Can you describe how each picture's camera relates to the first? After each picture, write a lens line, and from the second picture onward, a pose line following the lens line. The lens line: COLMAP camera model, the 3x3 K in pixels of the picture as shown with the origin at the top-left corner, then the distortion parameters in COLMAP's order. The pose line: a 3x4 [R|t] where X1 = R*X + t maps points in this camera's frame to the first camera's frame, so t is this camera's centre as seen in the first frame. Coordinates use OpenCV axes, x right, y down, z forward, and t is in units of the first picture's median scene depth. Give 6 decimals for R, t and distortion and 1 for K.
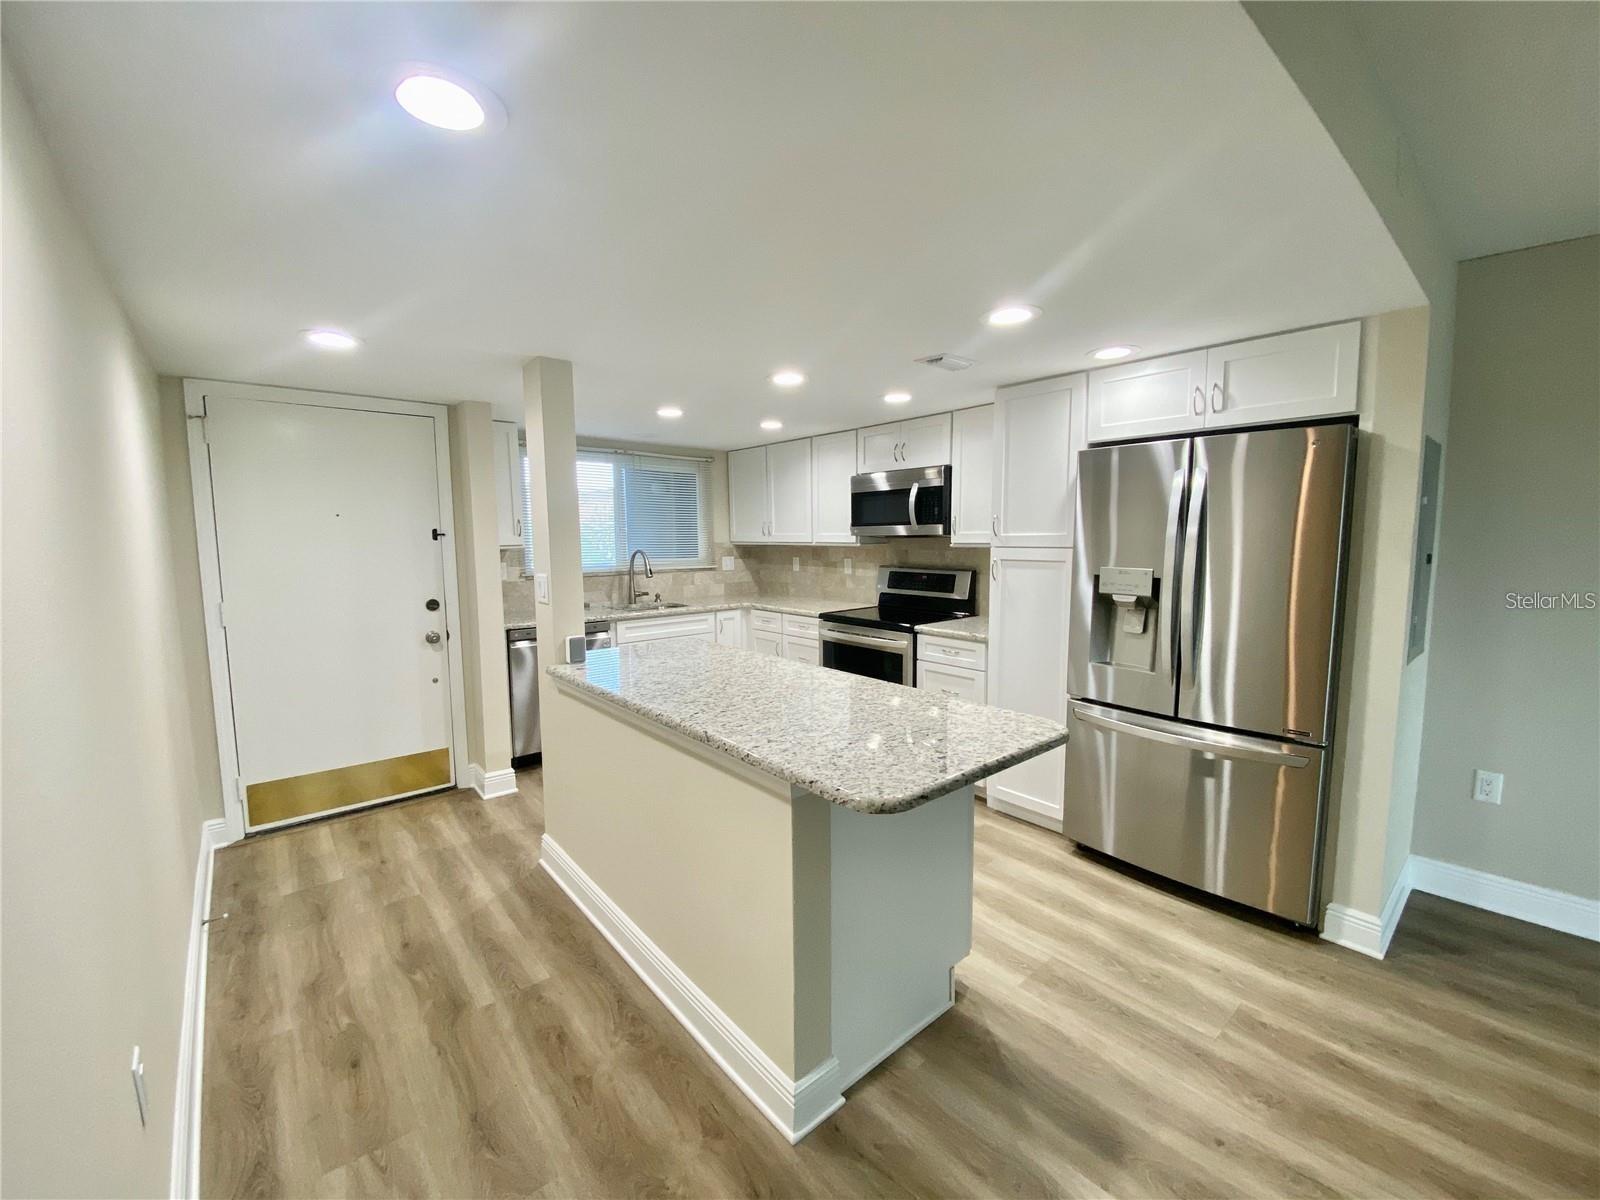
lens RADIAL K [[637.7, 0, 800.0], [0, 637.7, 600.0], [0, 0, 1]] dist [0.025560, -0.024144]
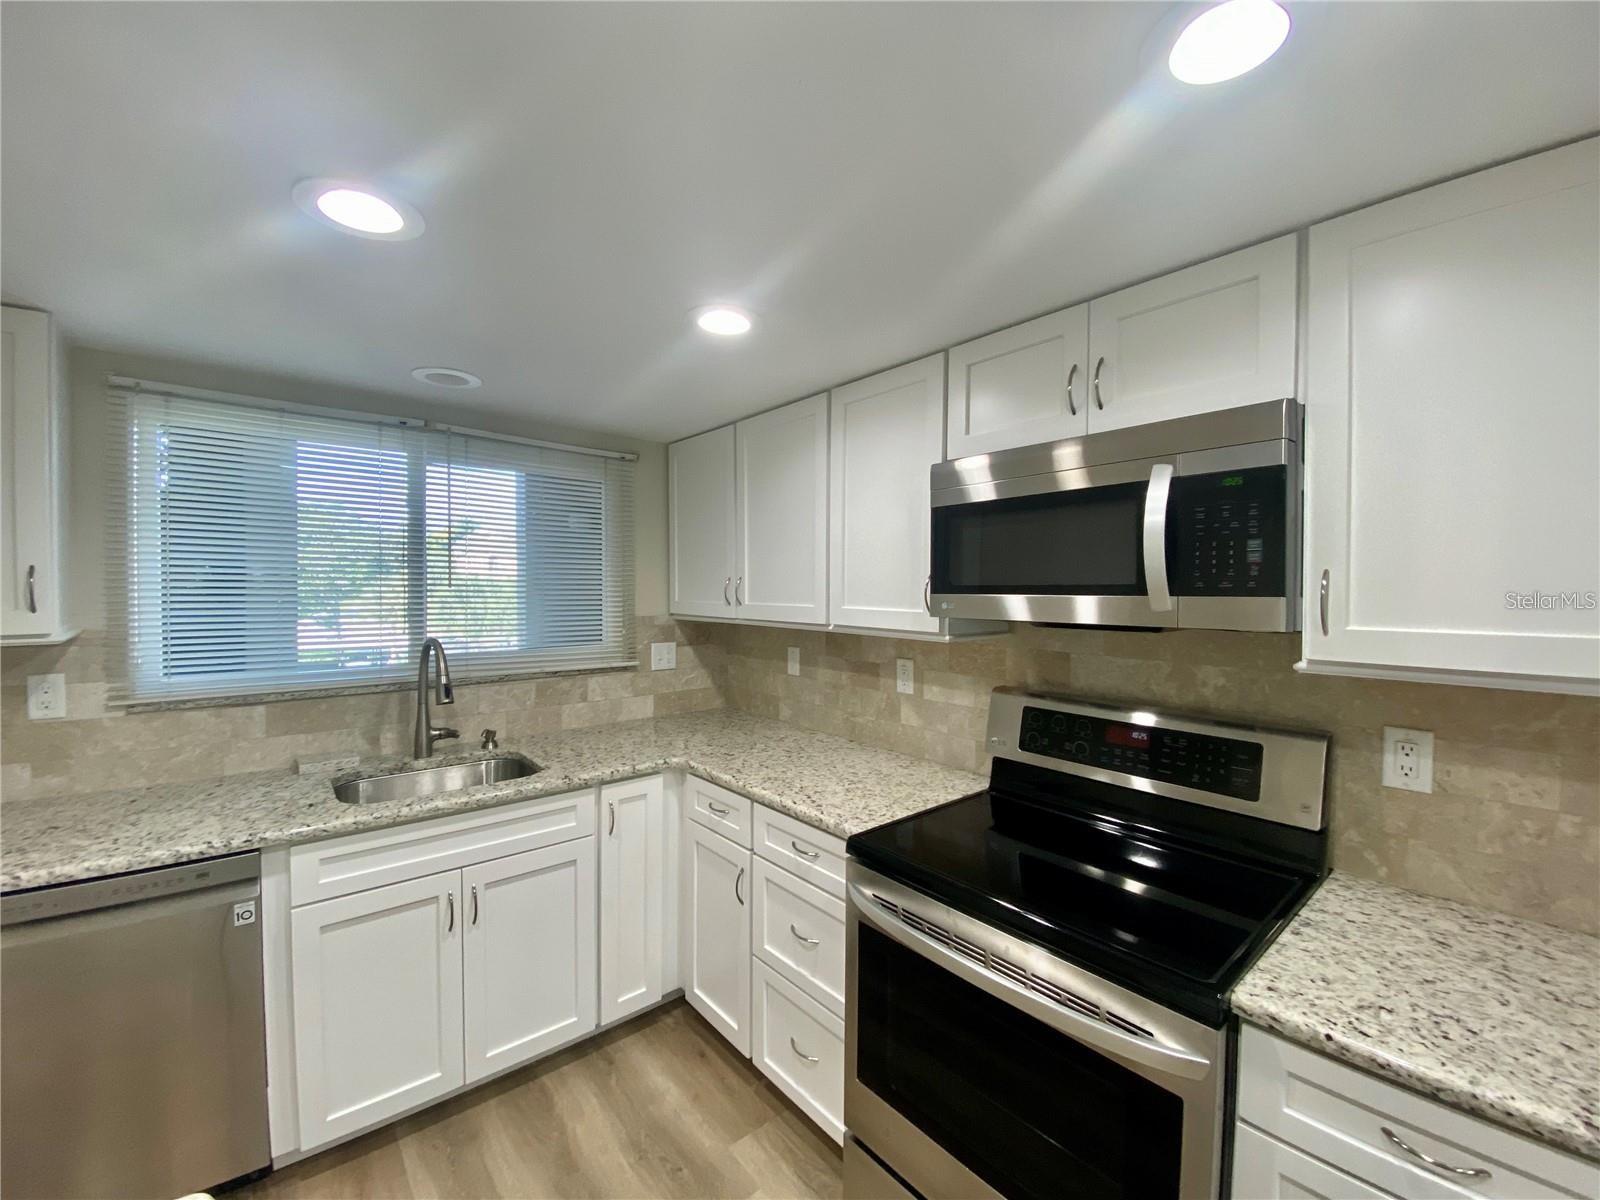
lens RADIAL K [[649.3, 0, 808.6], [0, 649.3, 599.5], [0, 0, 1]] dist [0.032676, -0.026514]
pose [[0.999879, 0.015518, 0.000780, 0.006450], [-0.015387, 0.995913, -0.088993, -0.088500], [-0.002158, 0.088970, 0.996032, 0.715546]]
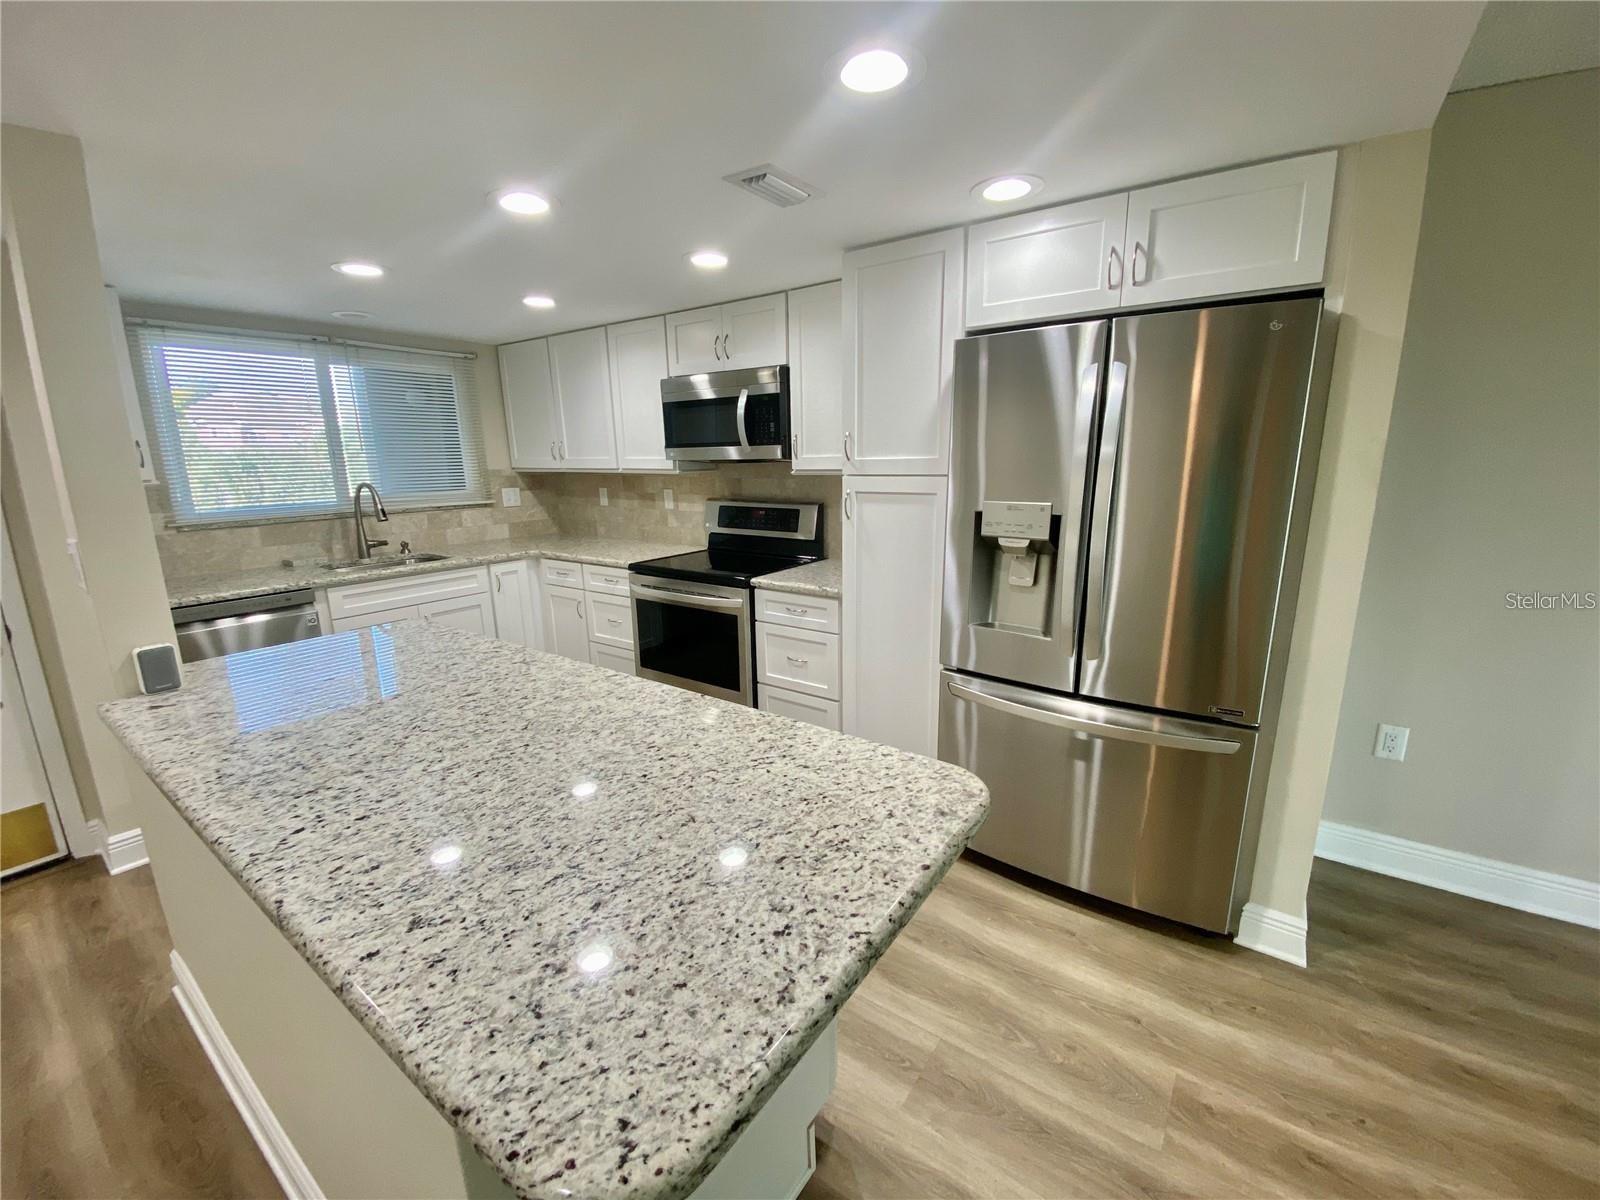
lens RADIAL K [[649.3, 0, 808.6], [0, 649.3, 599.5], [0, 0, 1]] dist [0.032676, -0.026514]
pose [[0.968508, -0.059759, 0.241704, 0.055260], [0.032073, 0.992626, 0.116901, -0.023721], [-0.246908, -0.105467, 0.963283, 0.216546]]
